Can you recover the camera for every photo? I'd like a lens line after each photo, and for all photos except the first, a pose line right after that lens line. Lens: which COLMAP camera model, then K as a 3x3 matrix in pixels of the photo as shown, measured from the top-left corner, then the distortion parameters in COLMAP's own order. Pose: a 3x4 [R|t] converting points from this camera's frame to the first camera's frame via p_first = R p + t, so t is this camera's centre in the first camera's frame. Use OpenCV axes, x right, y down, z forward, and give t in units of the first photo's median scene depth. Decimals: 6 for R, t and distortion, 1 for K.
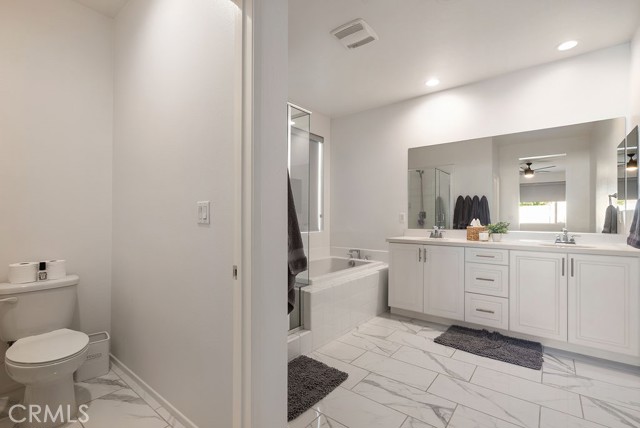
lens RADIAL K [[298.9, 0, 321.0], [0, 298.9, 216.3], [0, 0, 1]] dist [-0.000254, 0.002013]
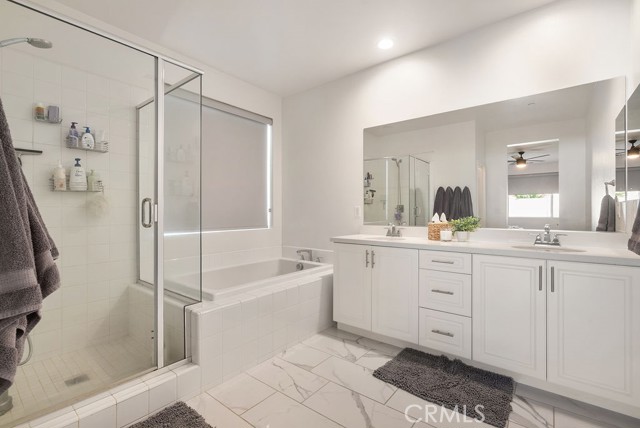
lens RADIAL K [[298.9, 0, 318.3], [0, 298.9, 211.6], [0, 0, 1]] dist [-0.000254, 0.002013]
pose [[0.999971, -0.004690, -0.005960, 0.210862], [0.004712, 0.999982, 0.003653, 0.000198], [0.005943, -0.003681, 0.999976, 0.206356]]
